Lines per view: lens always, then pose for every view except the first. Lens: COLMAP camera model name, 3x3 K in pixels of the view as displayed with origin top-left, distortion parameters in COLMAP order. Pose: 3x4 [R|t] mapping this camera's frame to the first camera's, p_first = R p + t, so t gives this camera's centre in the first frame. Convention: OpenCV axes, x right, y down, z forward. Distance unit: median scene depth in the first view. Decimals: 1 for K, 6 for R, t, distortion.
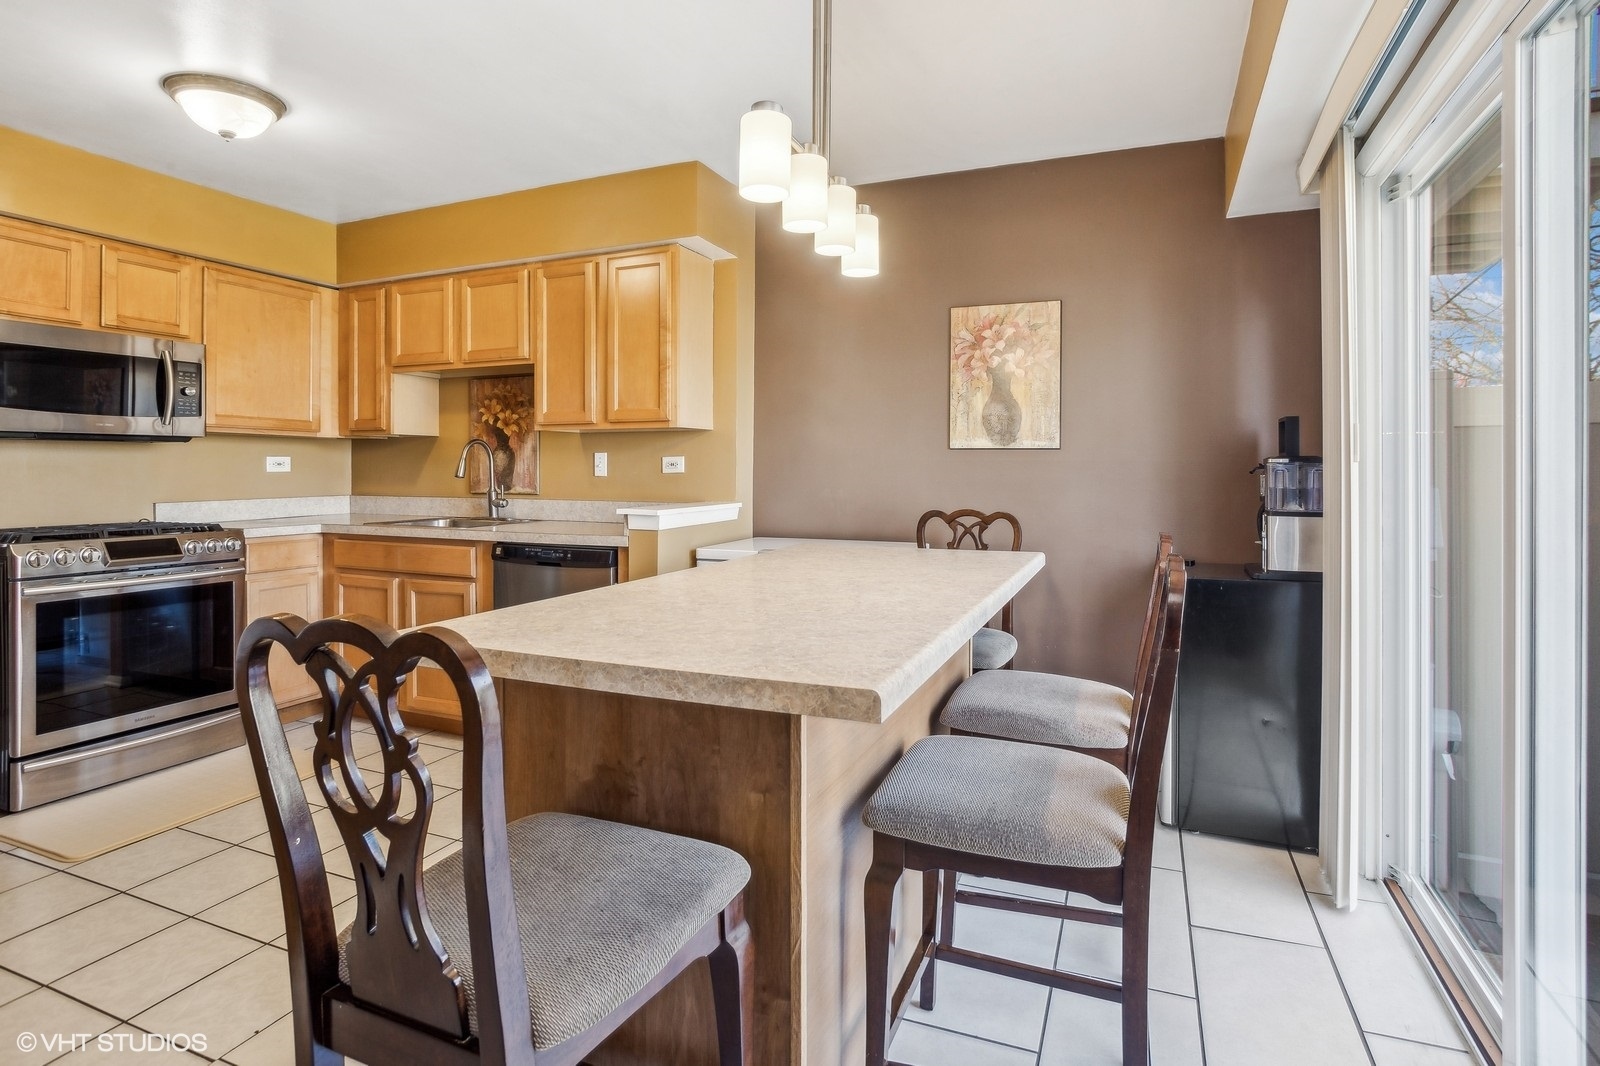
lens RADIAL K [[806.1, 0, 800.0], [0, 806.1, 533.0], [0, 0, 1]] dist [0.000572, 0.000022]
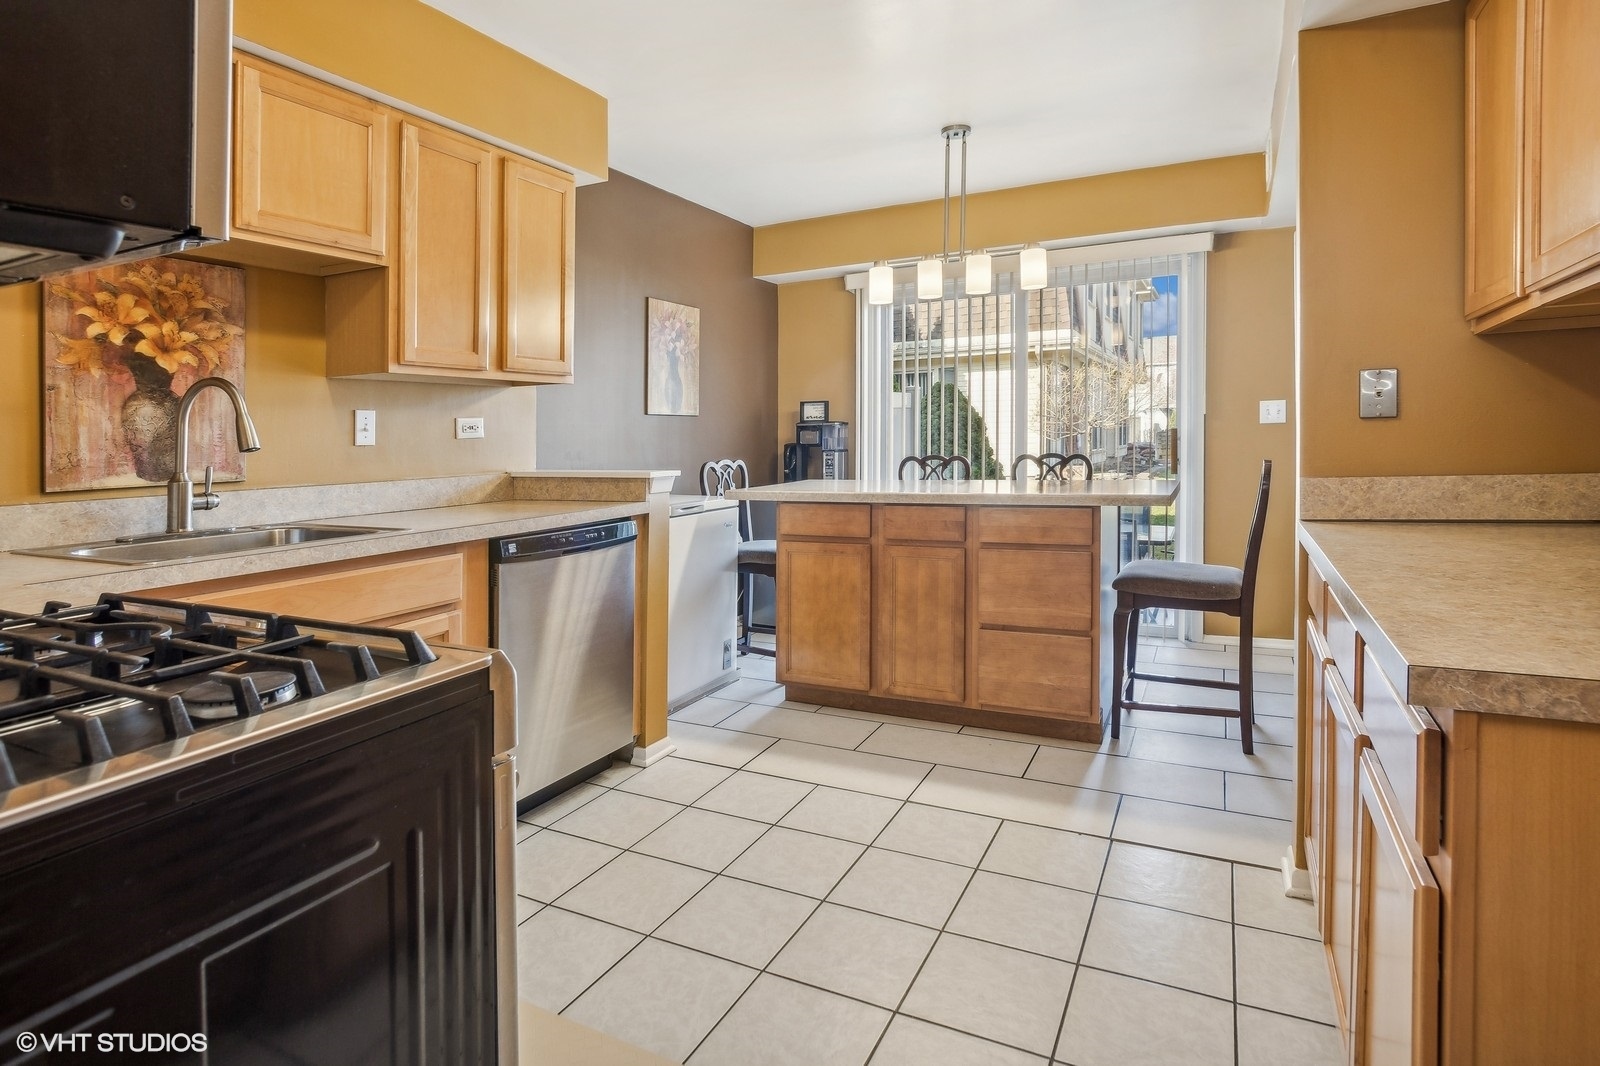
lens RADIAL K [[827.4, 0, 800.0], [0, 827.4, 533.0], [0, 0, 1]] dist [-0.040641, 0.000450]
pose [[0.067829, -0.130534, 0.989121, -0.862483], [0.065793, 0.989831, 0.126116, -0.058263], [-0.995525, 0.056523, 0.075728, 0.575629]]
